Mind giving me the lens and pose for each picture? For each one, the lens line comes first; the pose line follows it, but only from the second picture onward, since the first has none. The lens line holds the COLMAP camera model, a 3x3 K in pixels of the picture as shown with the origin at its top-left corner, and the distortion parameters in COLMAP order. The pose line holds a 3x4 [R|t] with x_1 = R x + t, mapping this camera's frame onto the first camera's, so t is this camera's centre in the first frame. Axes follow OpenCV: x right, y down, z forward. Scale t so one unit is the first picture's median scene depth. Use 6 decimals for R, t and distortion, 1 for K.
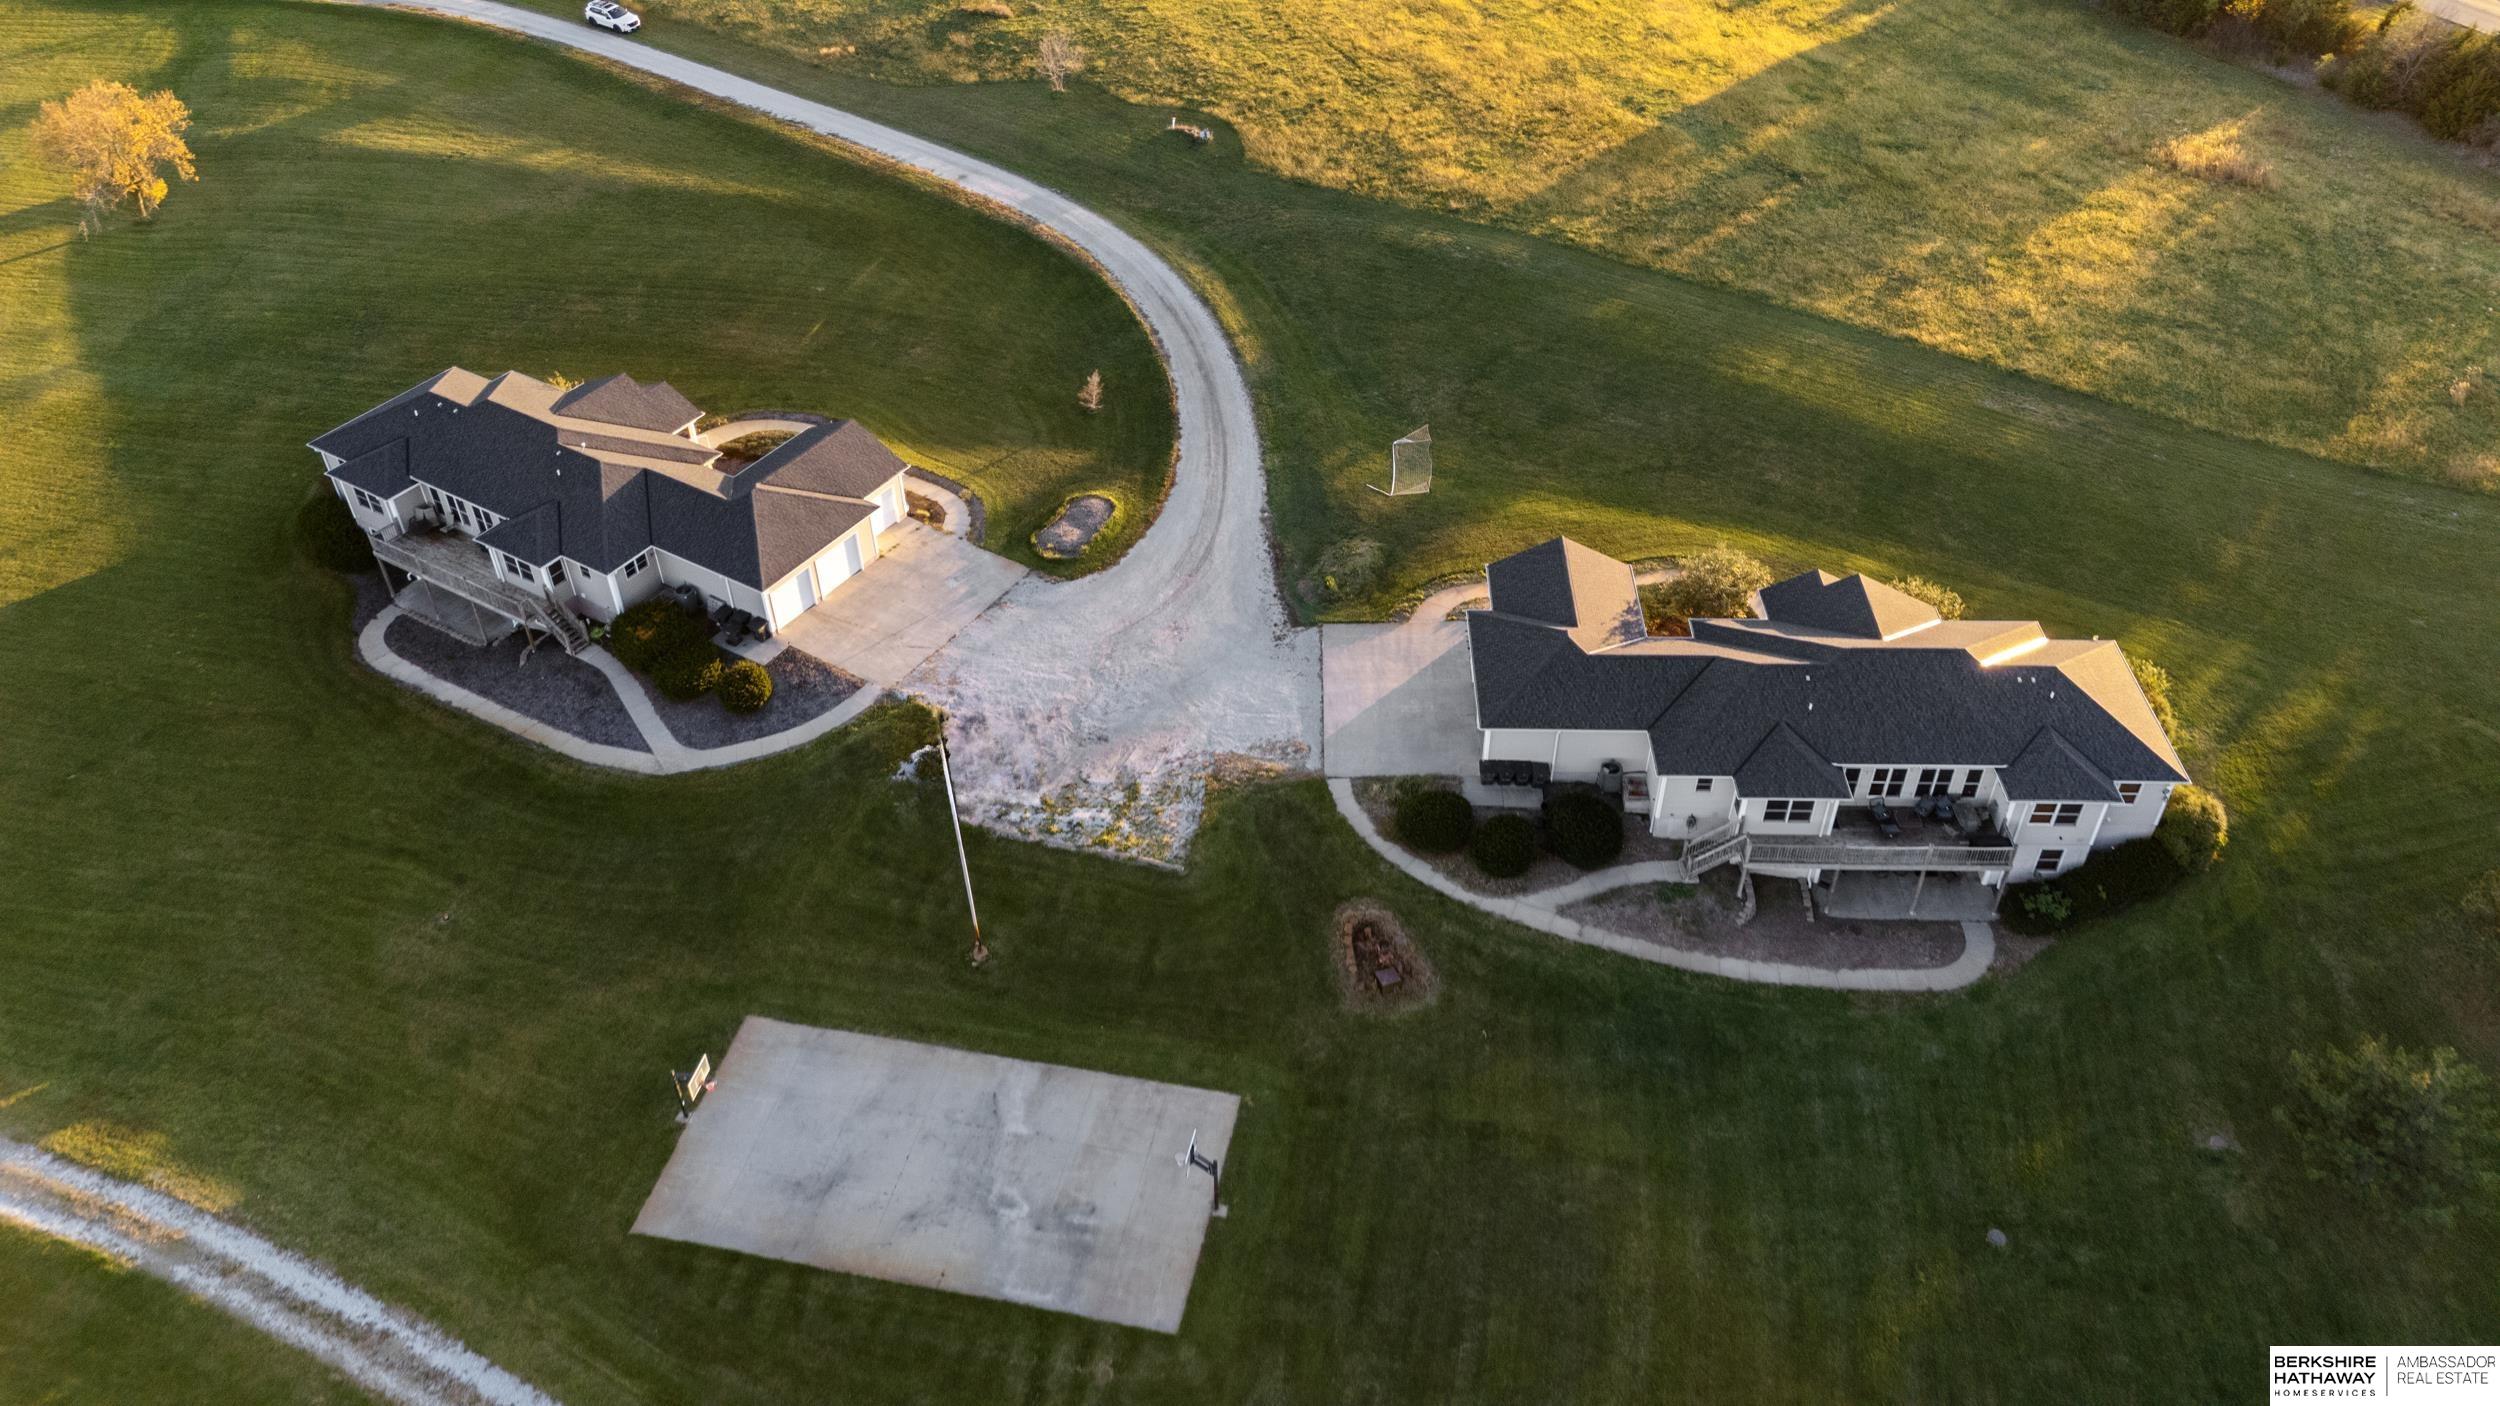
lens RADIAL K [[1834.2, 0, 1268.1], [0, 1834.2, 699.7], [0, 0, 1]] dist [0.085438, -0.079738]
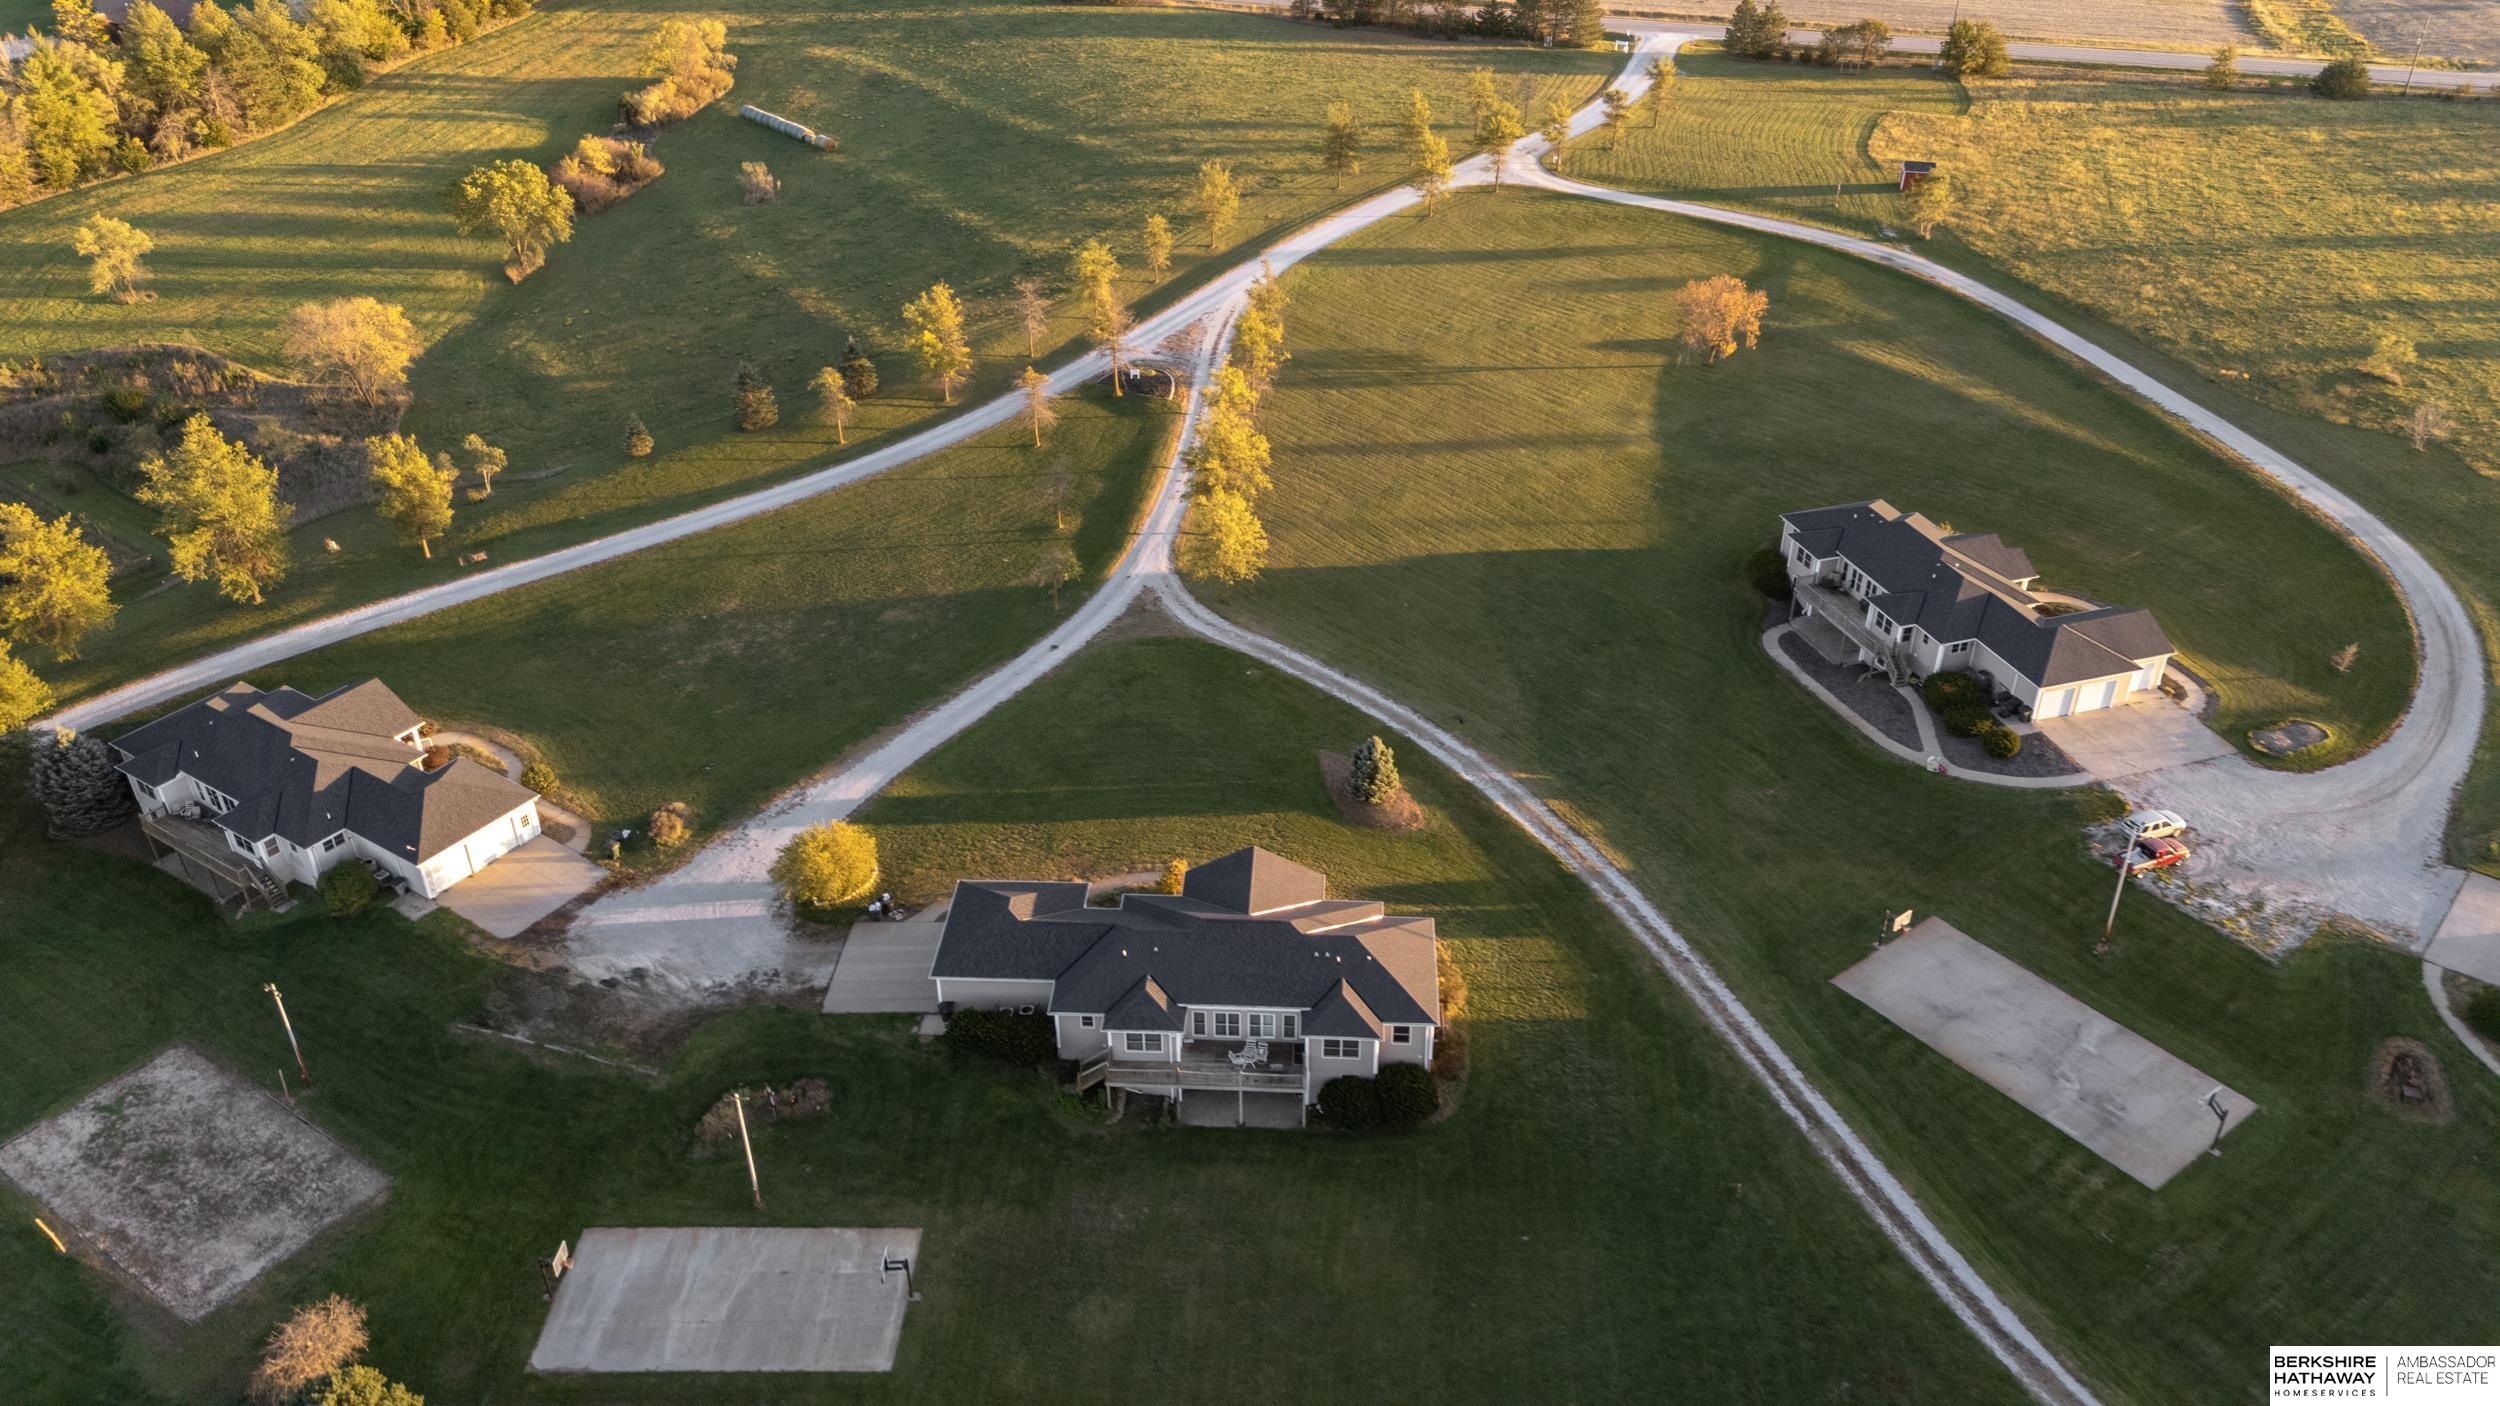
lens RADIAL K [[1834.2, 0, 1268.1], [0, 1834.2, 699.7], [0, 0, 1]] dist [0.085438, -0.079738]
pose [[0.757310, 0.351897, -0.550136, 0.067411], [-0.426365, 0.904513, -0.008353, 0.205265], [0.494666, 0.240885, 0.835033, -0.480823]]
